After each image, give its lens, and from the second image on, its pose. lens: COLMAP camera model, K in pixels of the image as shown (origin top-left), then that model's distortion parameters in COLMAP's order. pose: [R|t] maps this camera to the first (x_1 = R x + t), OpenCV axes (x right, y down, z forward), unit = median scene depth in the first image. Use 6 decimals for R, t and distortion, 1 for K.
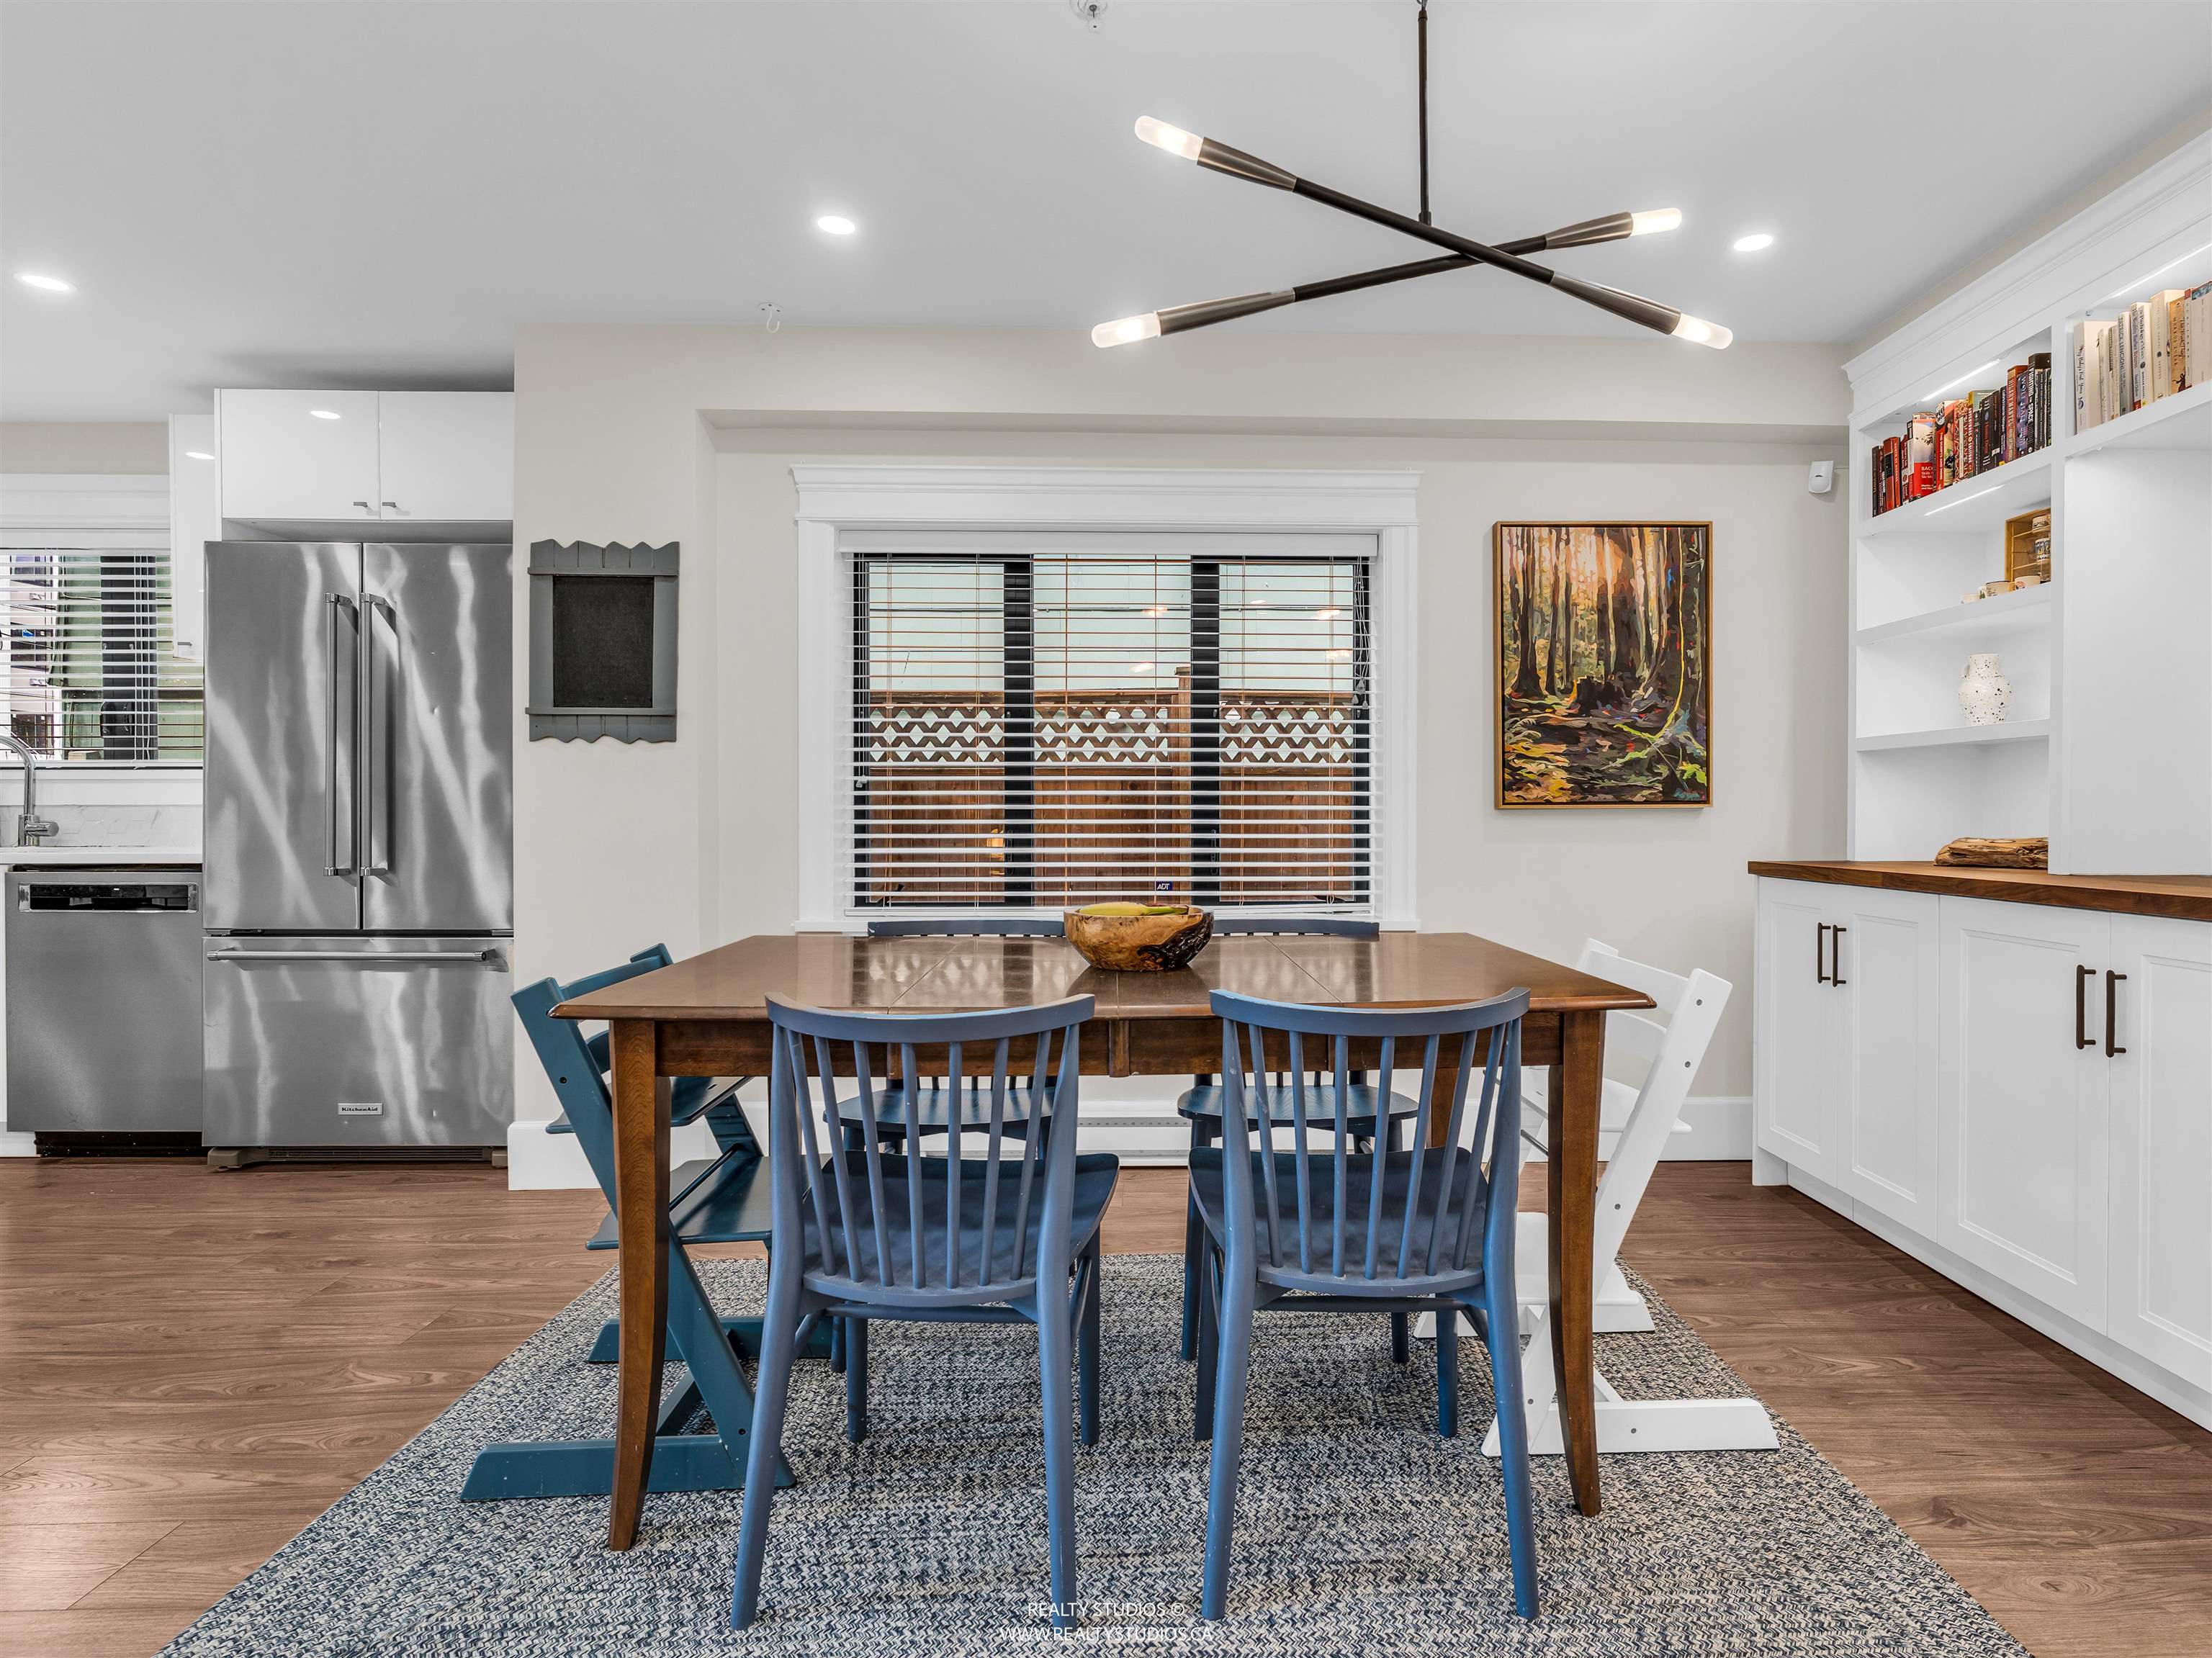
lens RADIAL K [[1206.3, 0, 1157.5], [0, 1206.3, 821.1], [0, 0, 1]] dist [-0.005420, 0.004728]
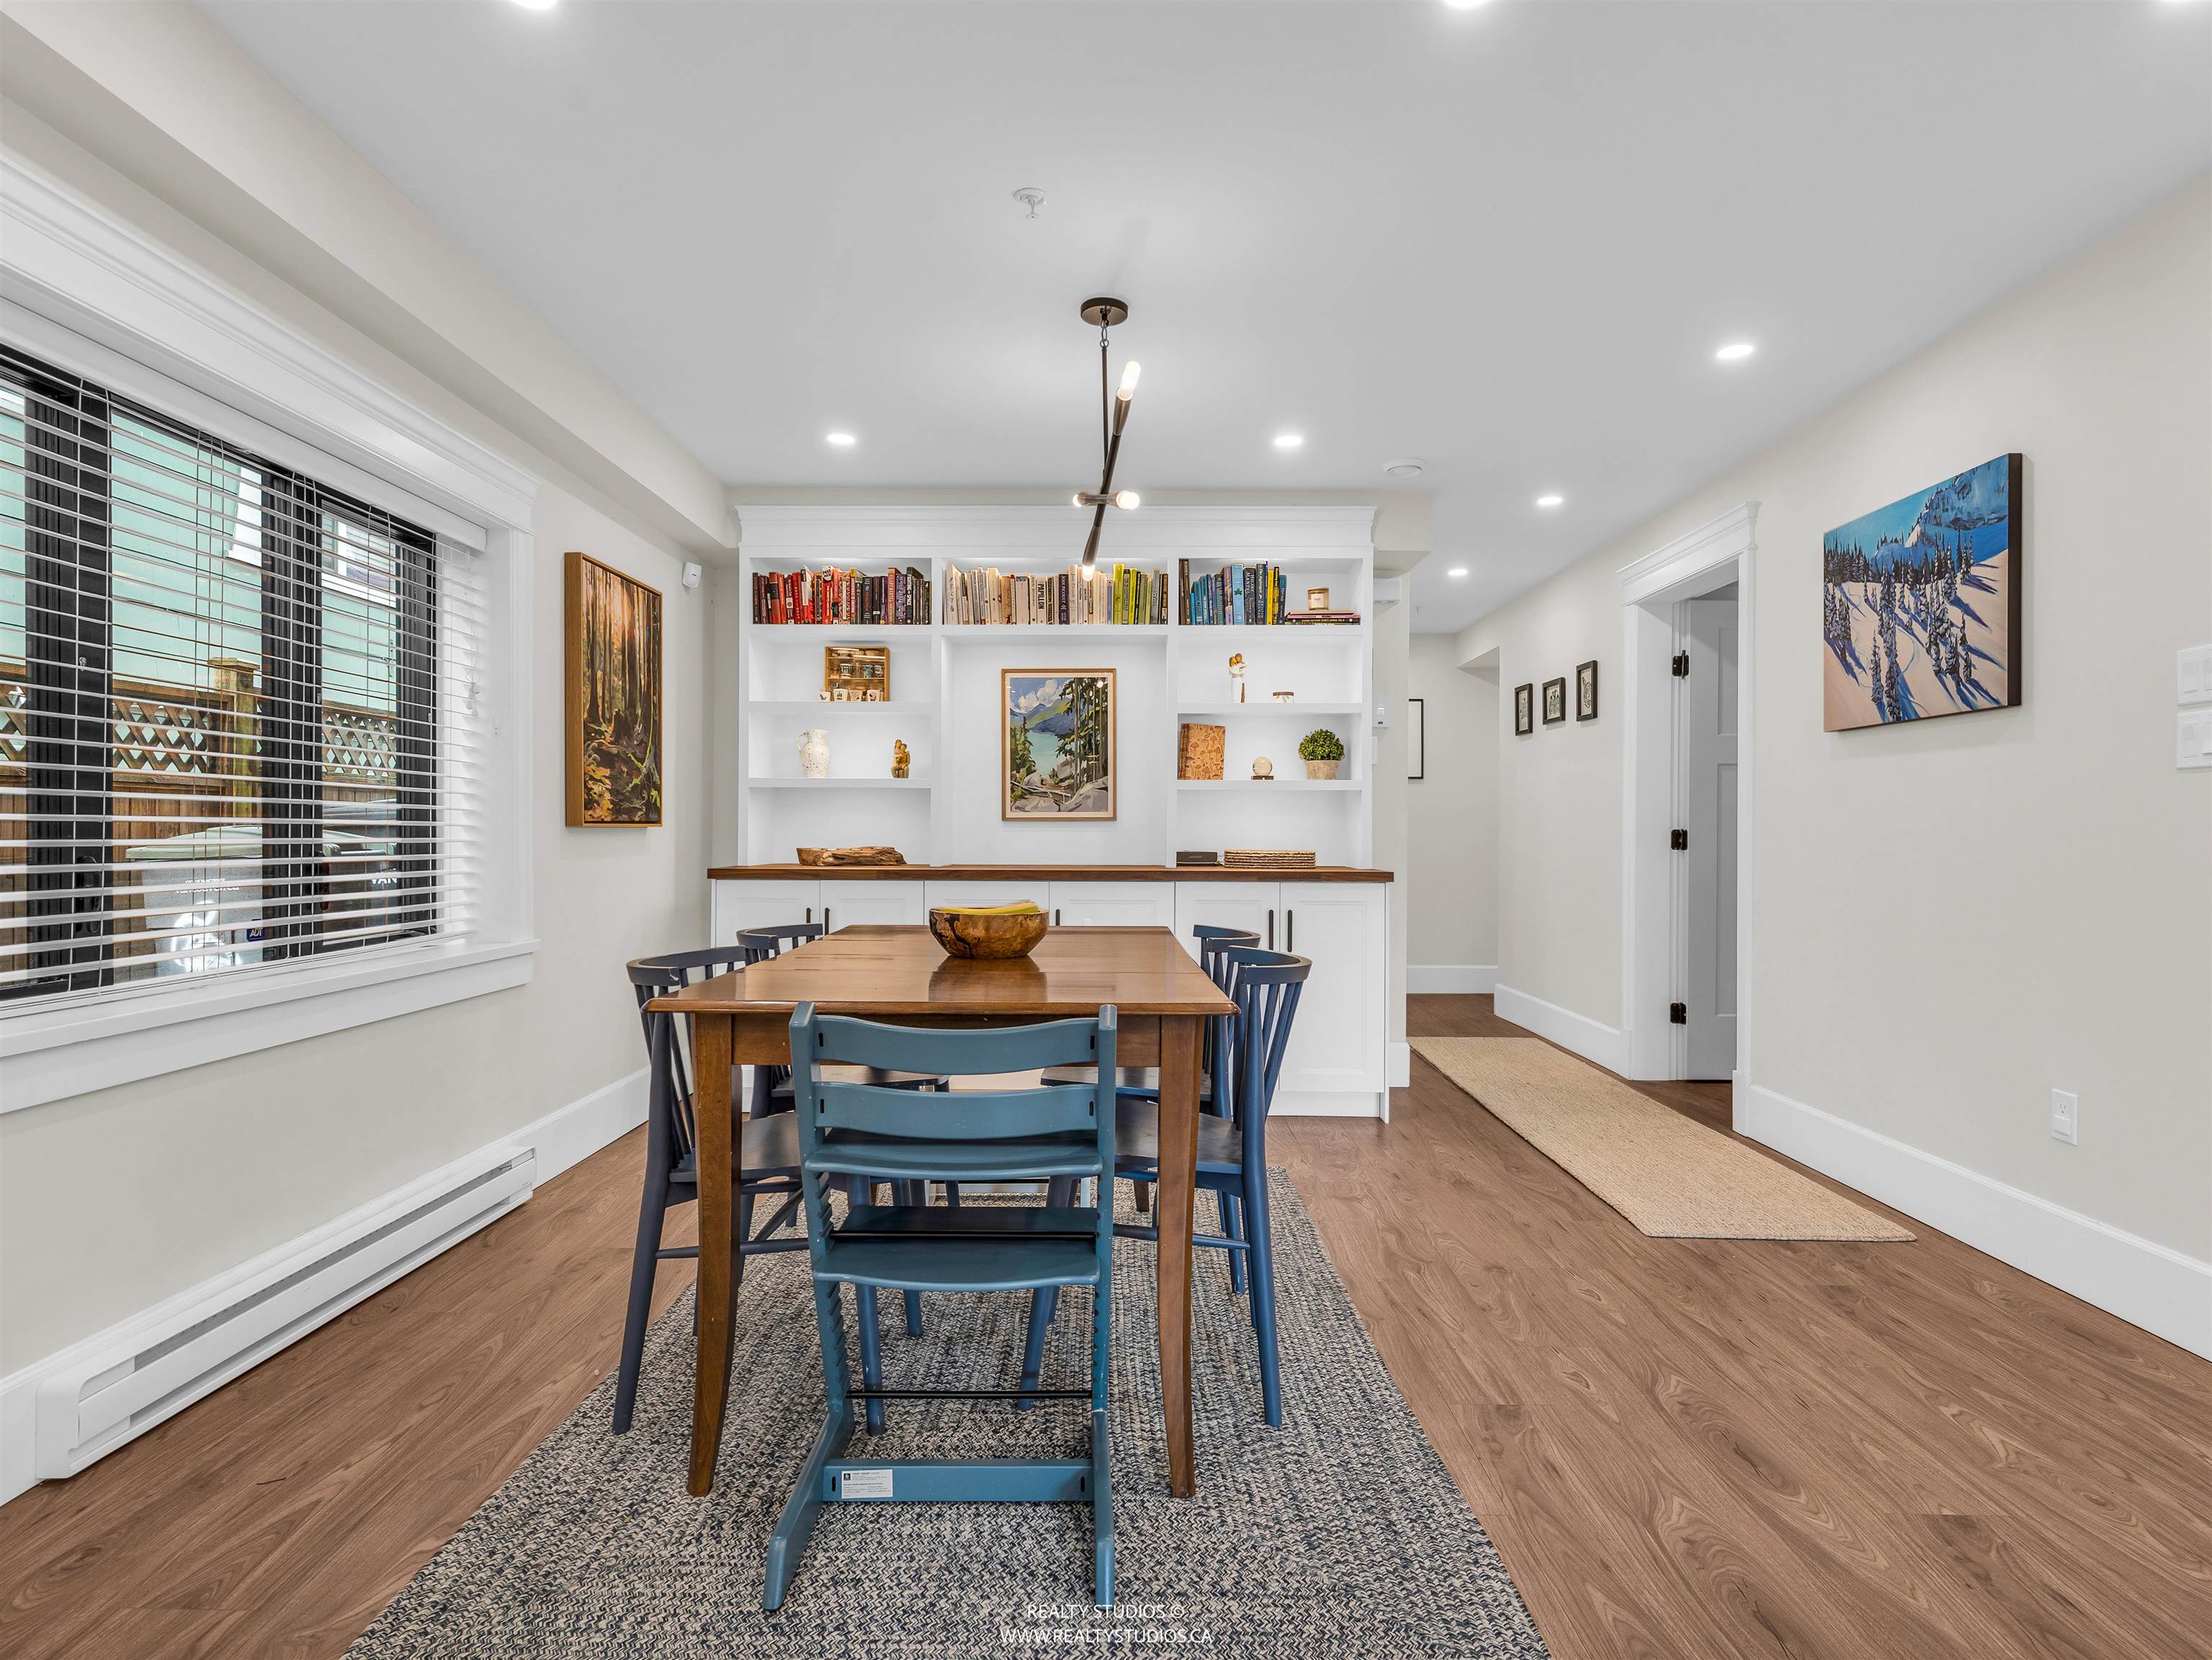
lens RADIAL K [[1206.6, 0, 1106.1], [0, 1206.6, 815.7], [0, 0, 1]] dist [-0.005420, 0.004728]
pose [[0.033869, 0.015067, 0.999313, -0.752519], [0.000978, 0.999885, -0.015109, -0.003380], [-0.999426, 0.001489, 0.033851, 0.507450]]
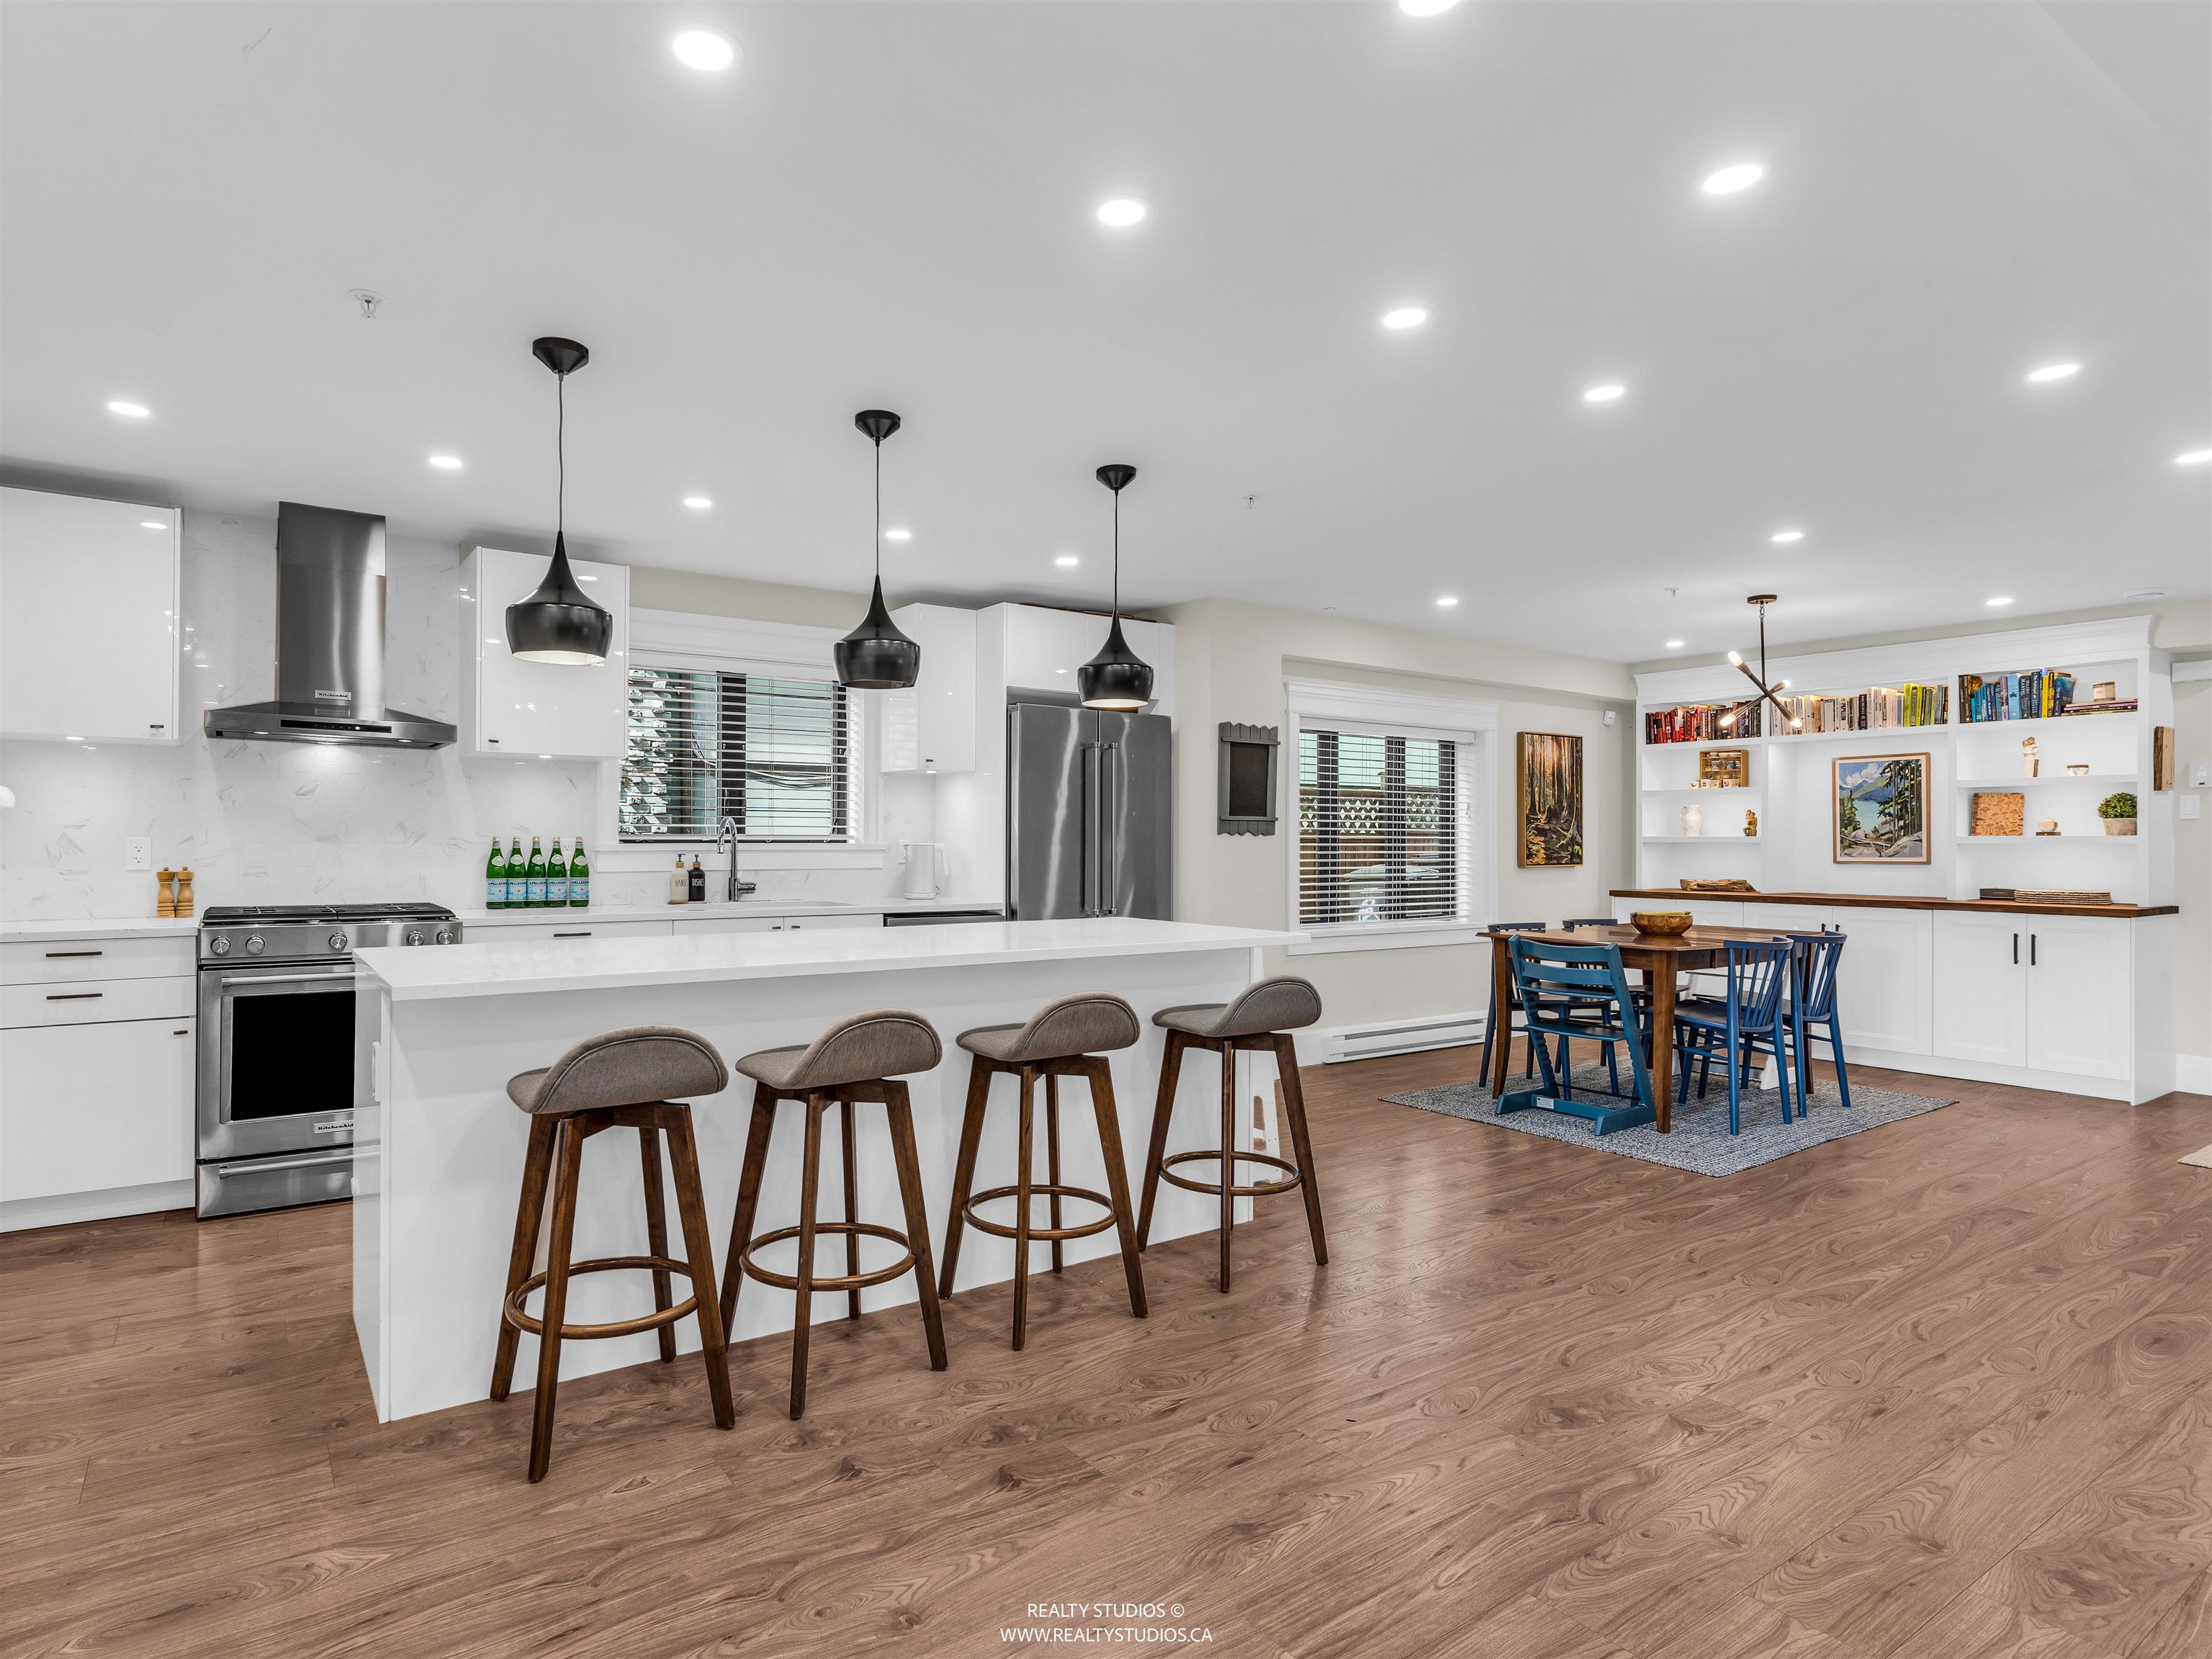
lens RADIAL K [[1206.4, 0, 975.9], [0, 1206.4, 844.1], [0, 0, 1]] dist [-0.005420, 0.004728]
pose [[0.852716, 0.002166, 0.522370, -1.639547], [-0.000505, 0.999994, -0.003322, -0.043527], [-0.522374, 0.002569, 0.852713, -0.298295]]
